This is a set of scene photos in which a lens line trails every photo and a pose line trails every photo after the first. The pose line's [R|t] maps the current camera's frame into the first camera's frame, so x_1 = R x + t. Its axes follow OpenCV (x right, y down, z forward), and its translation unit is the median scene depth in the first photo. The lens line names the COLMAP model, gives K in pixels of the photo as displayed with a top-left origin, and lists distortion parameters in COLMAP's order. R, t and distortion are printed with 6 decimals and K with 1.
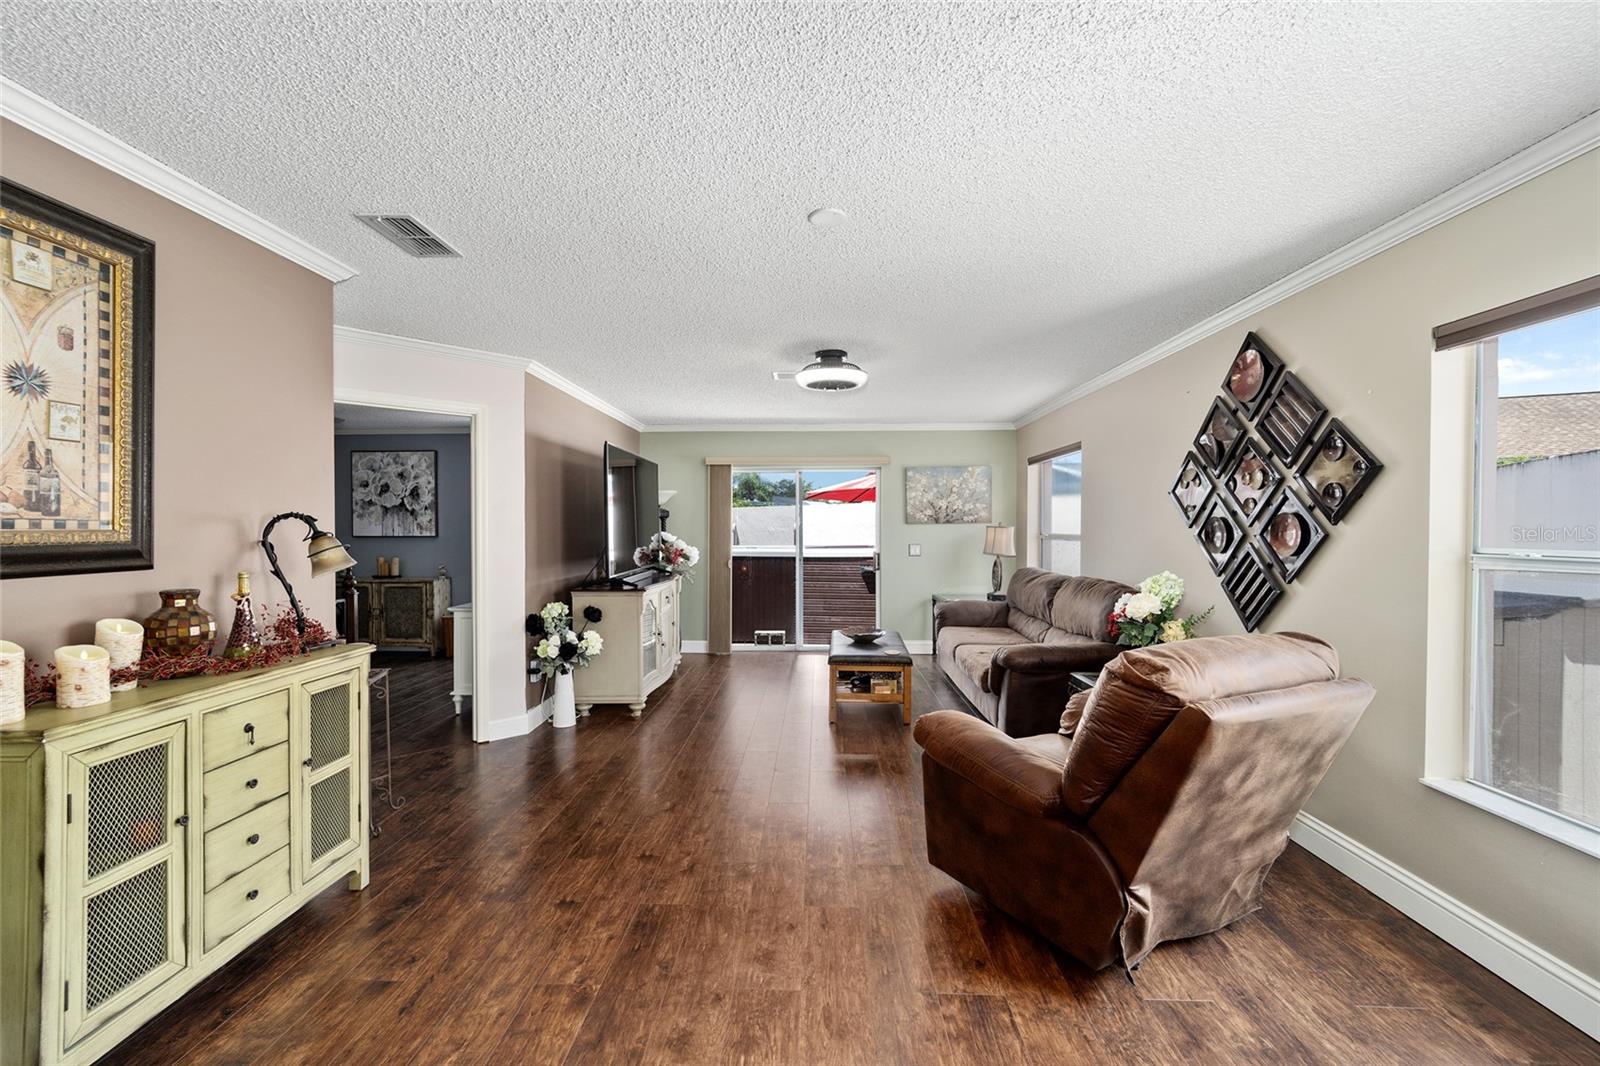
lens RADIAL K [[639.8, 0, 789.2], [0, 639.8, 524.6], [0, 0, 1]] dist [0.007895, 0.000078]
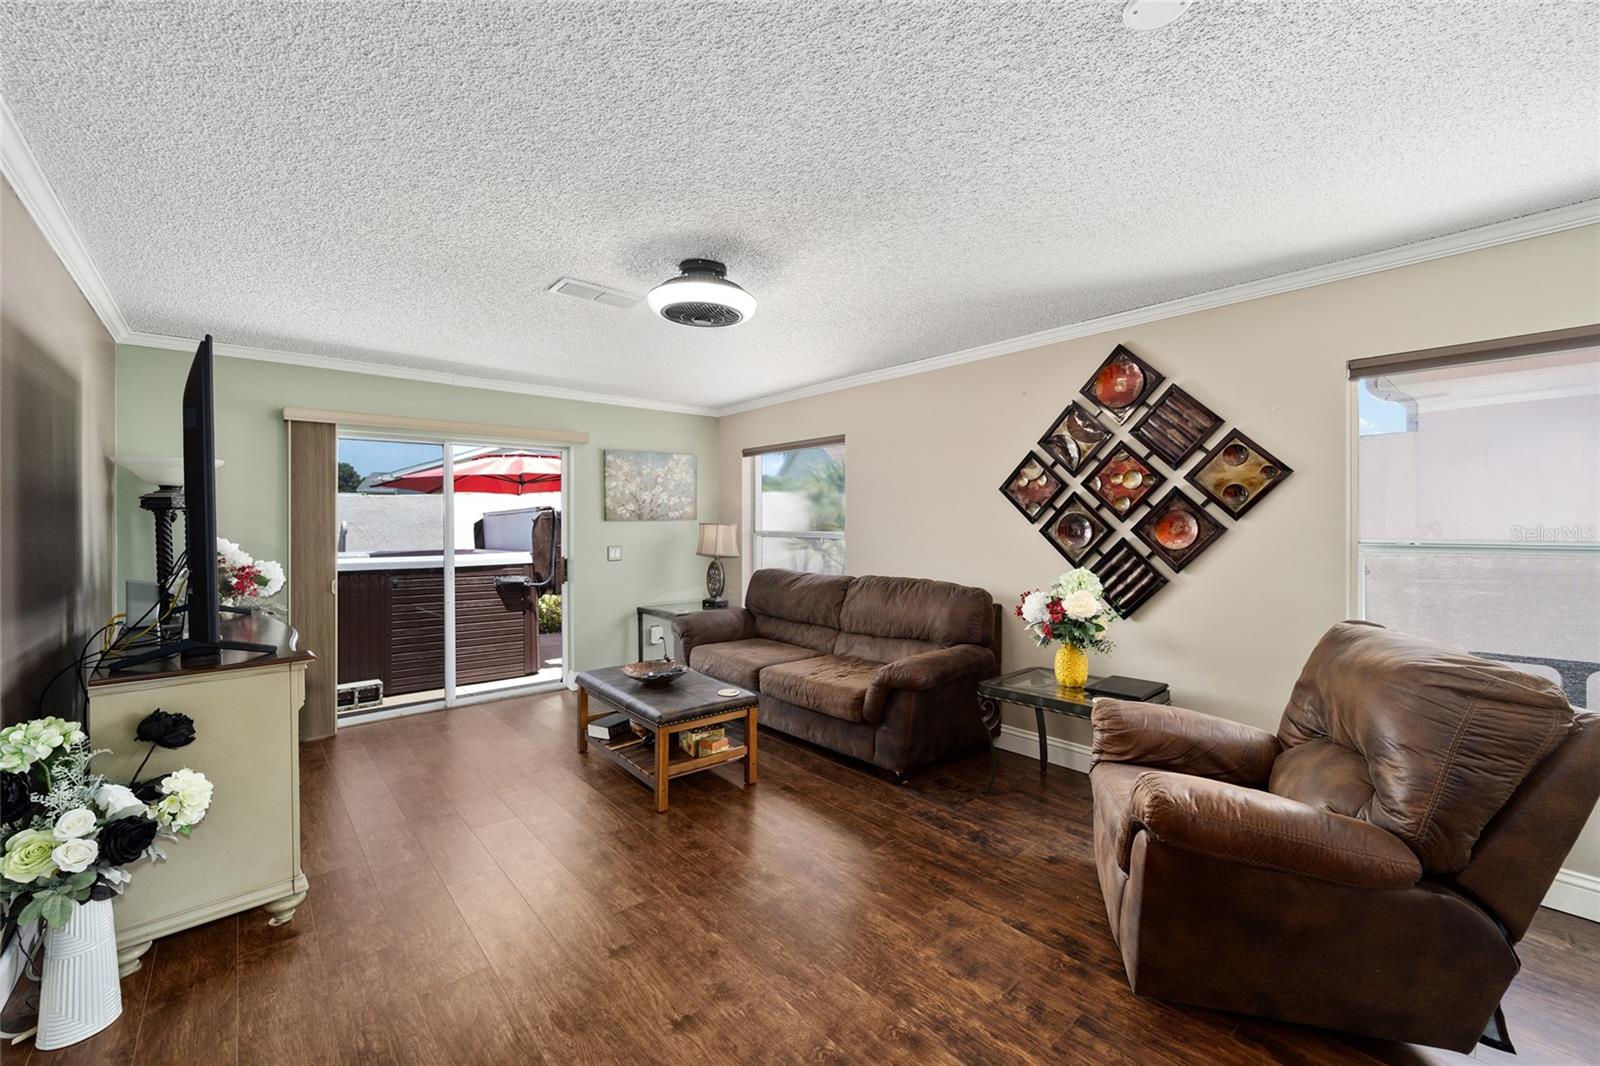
lens RADIAL K [[639.8, 0, 769.5], [0, 639.8, 526.5], [0, 0, 1]] dist [0.007895, 0.000078]
pose [[0.729781, -0.003996, 0.683670, -0.241784], [0.000552, 0.999986, 0.005256, 0.002022], [-0.683681, -0.003458, 0.729773, 0.323554]]
